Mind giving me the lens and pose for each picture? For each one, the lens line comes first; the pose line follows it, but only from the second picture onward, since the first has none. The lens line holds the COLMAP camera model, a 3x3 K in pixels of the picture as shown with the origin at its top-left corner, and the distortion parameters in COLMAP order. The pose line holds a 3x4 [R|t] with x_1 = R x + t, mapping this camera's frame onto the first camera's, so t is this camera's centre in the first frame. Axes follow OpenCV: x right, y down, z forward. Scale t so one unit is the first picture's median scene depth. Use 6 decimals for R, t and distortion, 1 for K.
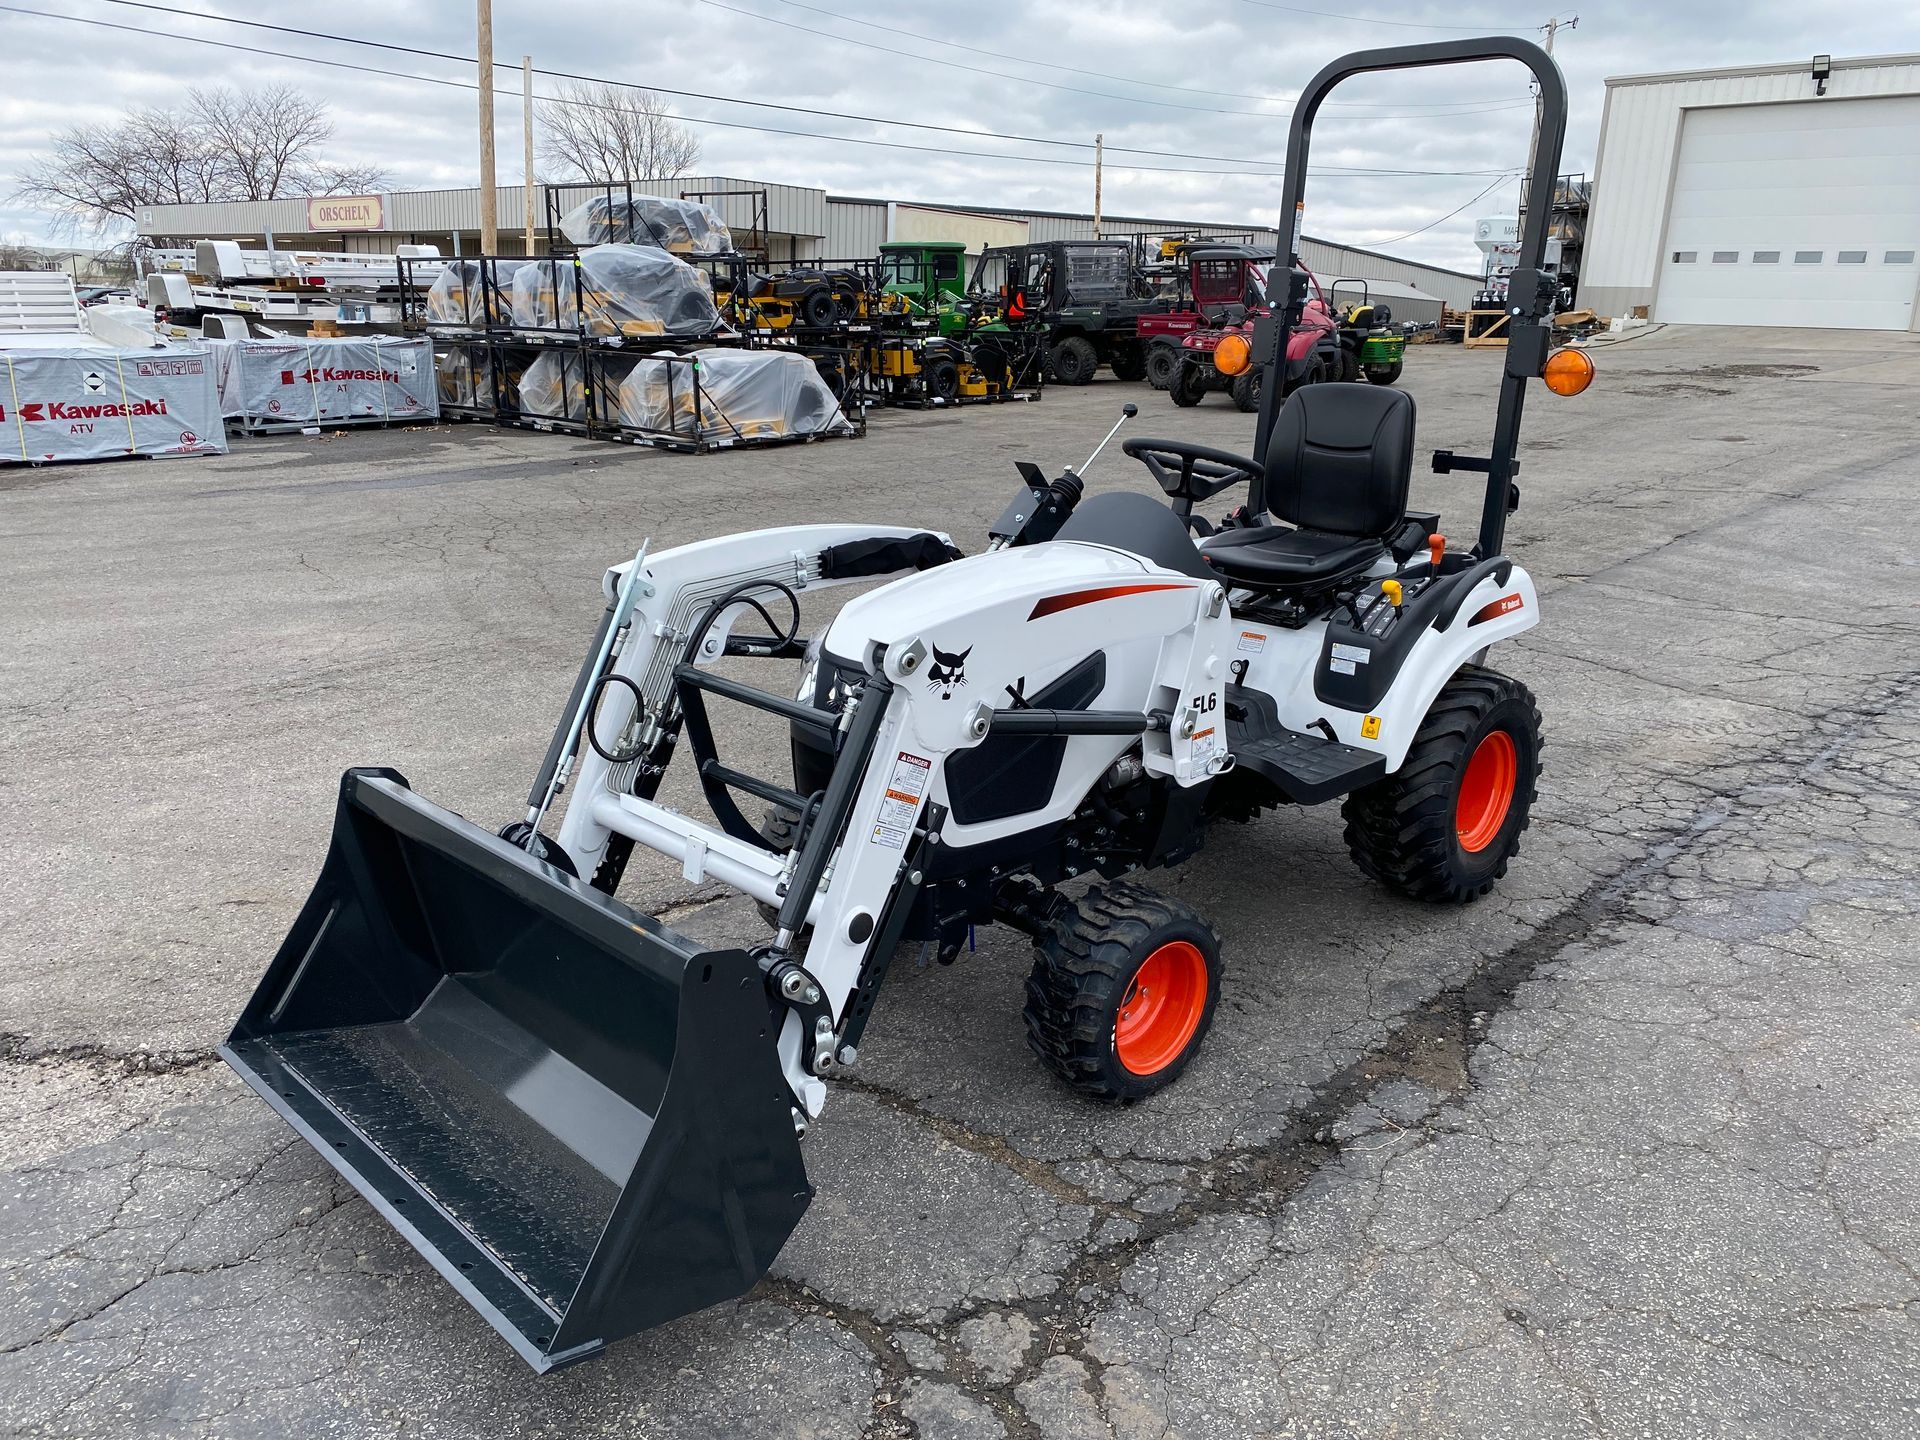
lens RADIAL K [[1450.3, 0, 954.4], [0, 1450.3, 735.5], [0, 0, 1]] dist [0.016019, -0.004019]
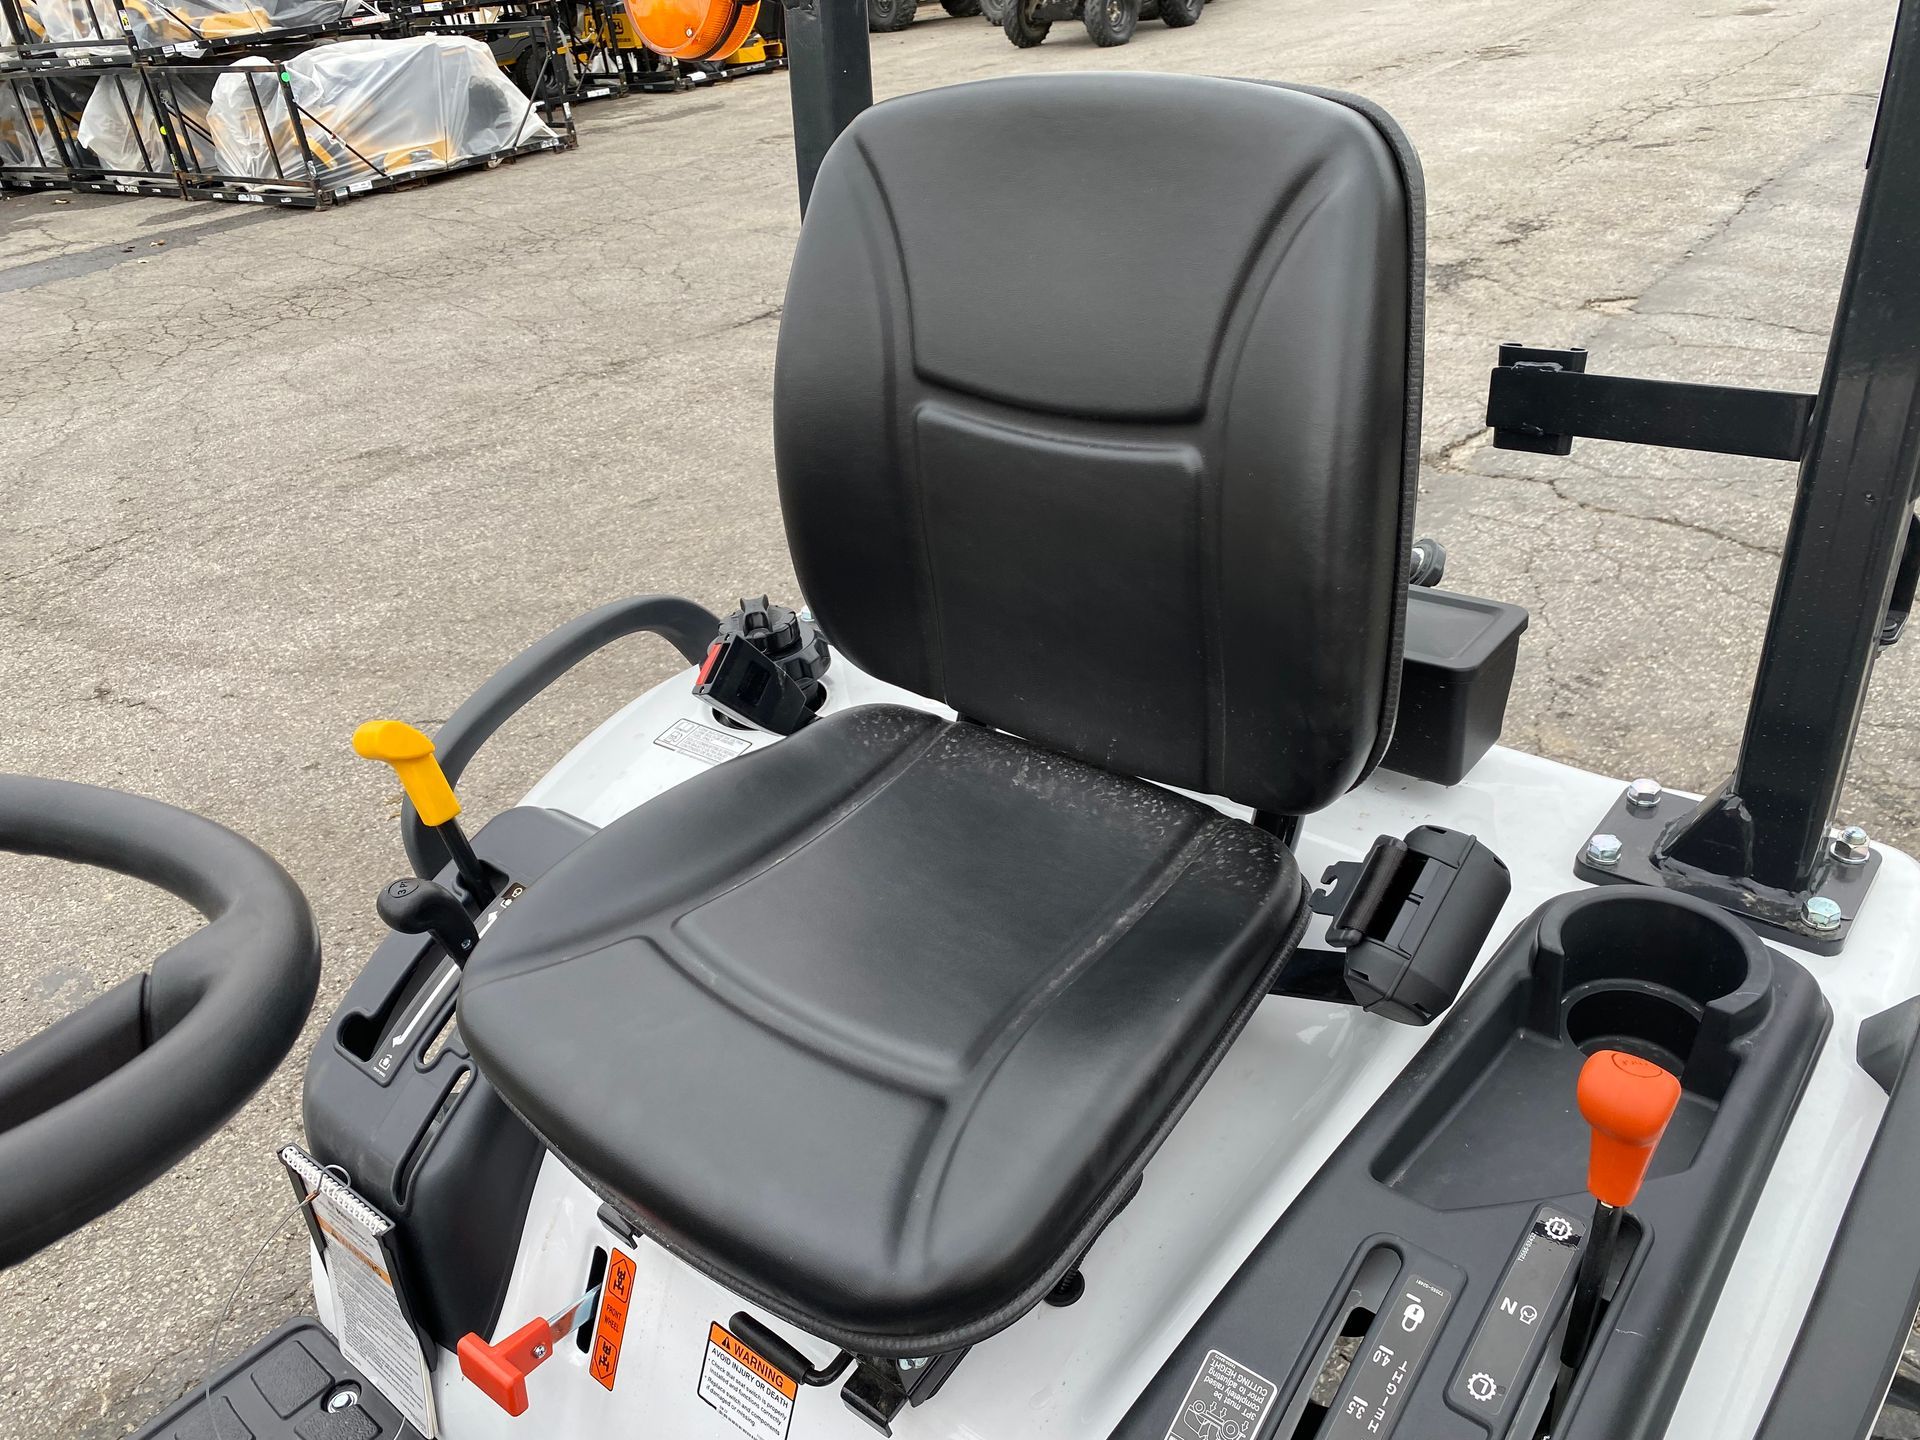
lens RADIAL K [[1448.8, 0, 967.4], [0, 1448.8, 713.4], [0, 0, 1]] dist [0.005166, -0.001447]
pose [[0.990214, -0.135503, 0.033405, 0.277585], [0.125845, 0.970423, 0.206013, -0.230128], [-0.060332, -0.199793, 0.977979, 0.913509]]
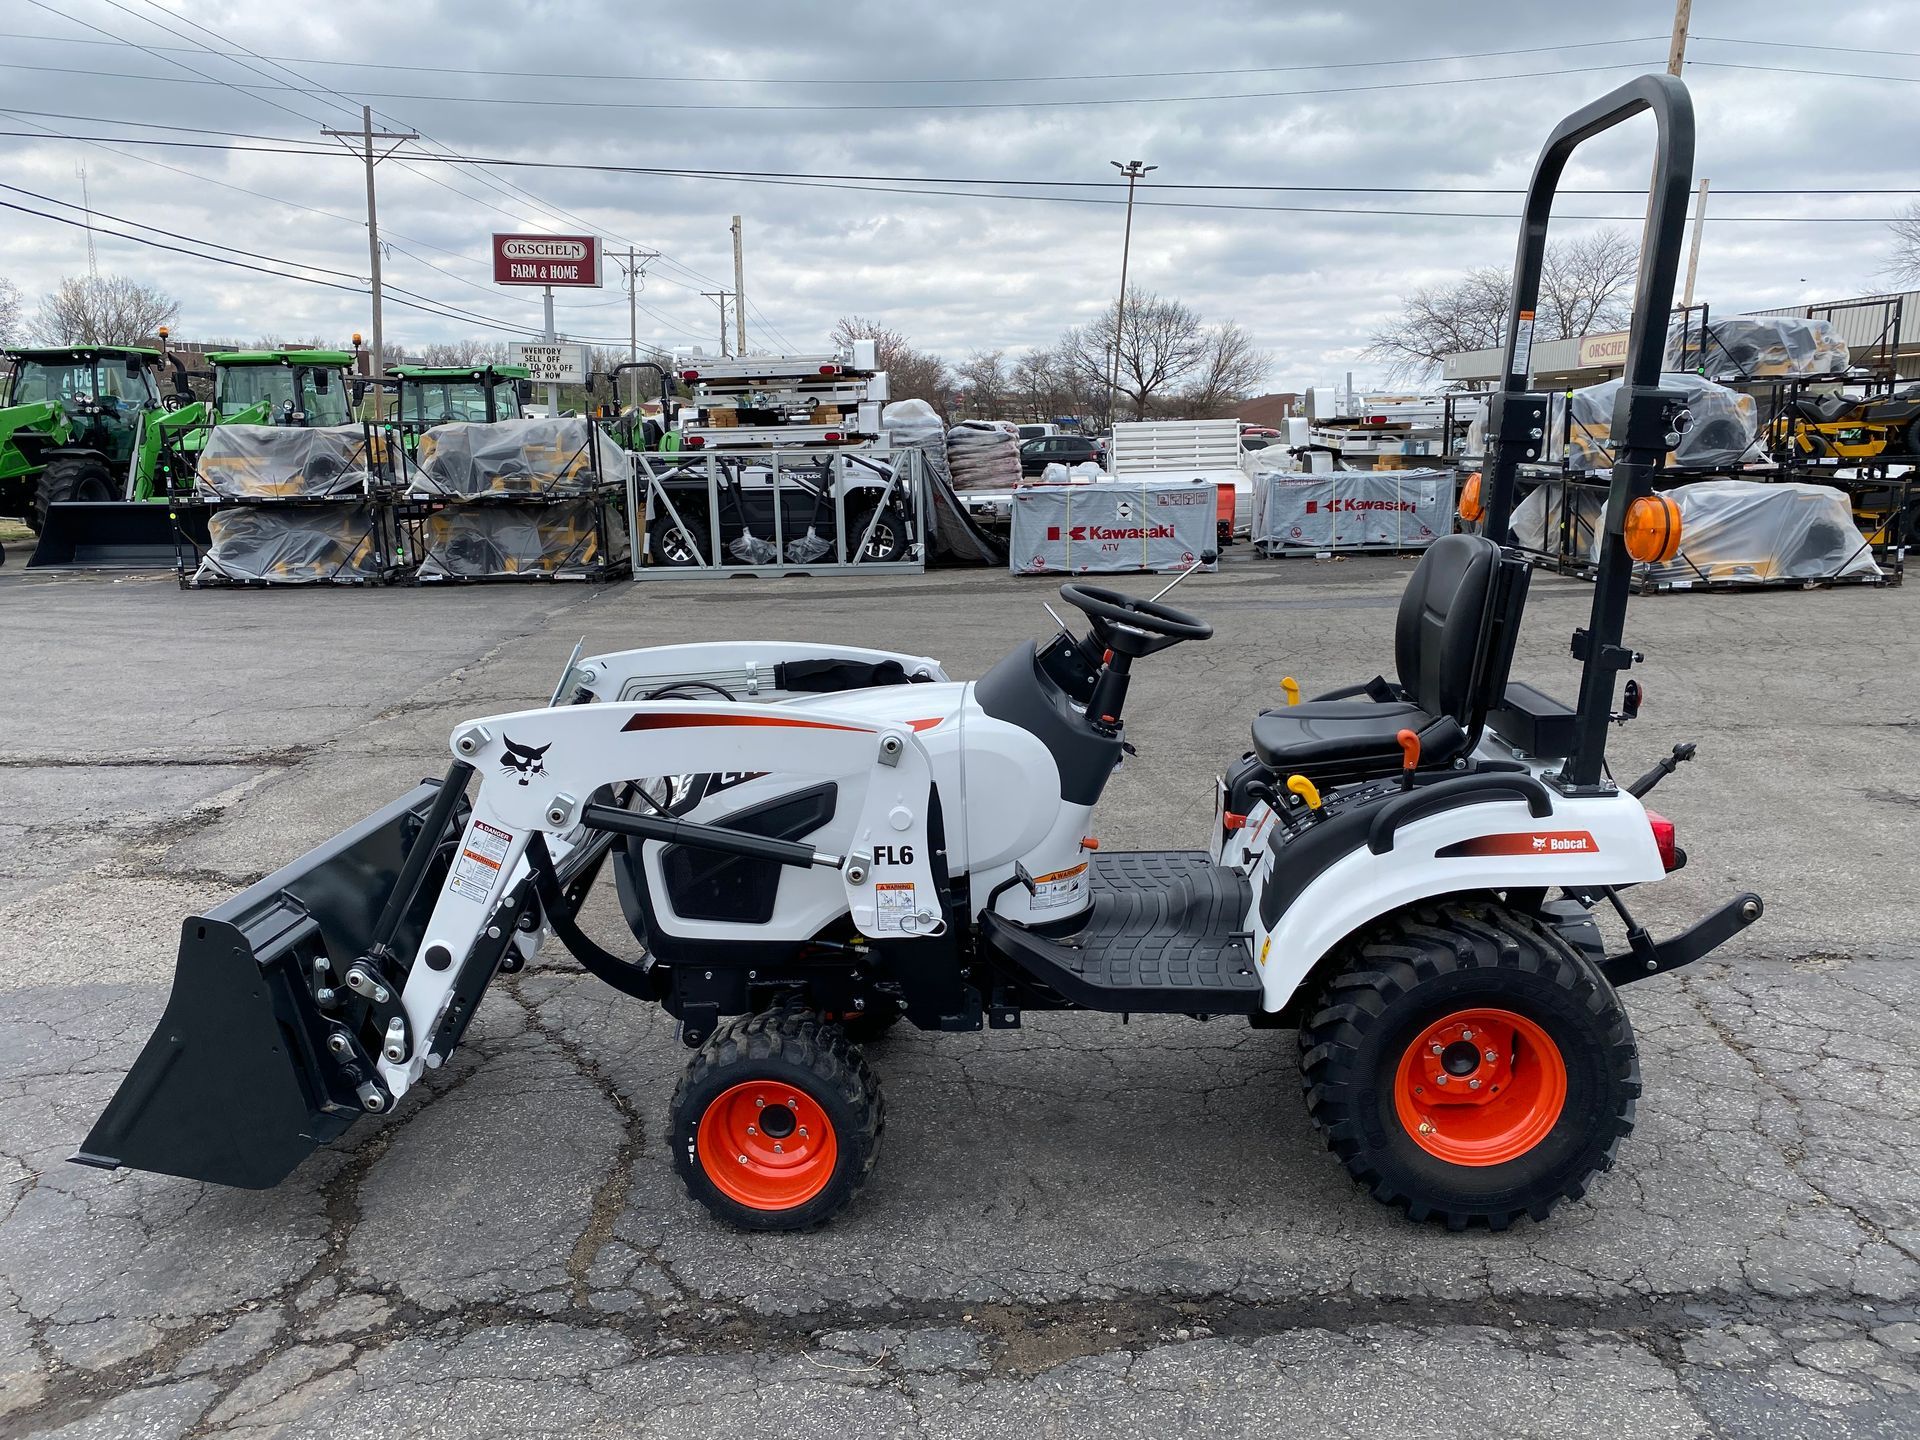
lens RADIAL K [[1466.9, 0, 957.0], [0, 1466.9, 723.7], [0, 0, 1]] dist [0.007653, -0.012238]
pose [[0.668424, 0.120354, -0.733979, 0.796188], [-0.188809, 0.981953, -0.010930, -0.092113], [0.719417, 0.145887, 0.679085, 0.317864]]
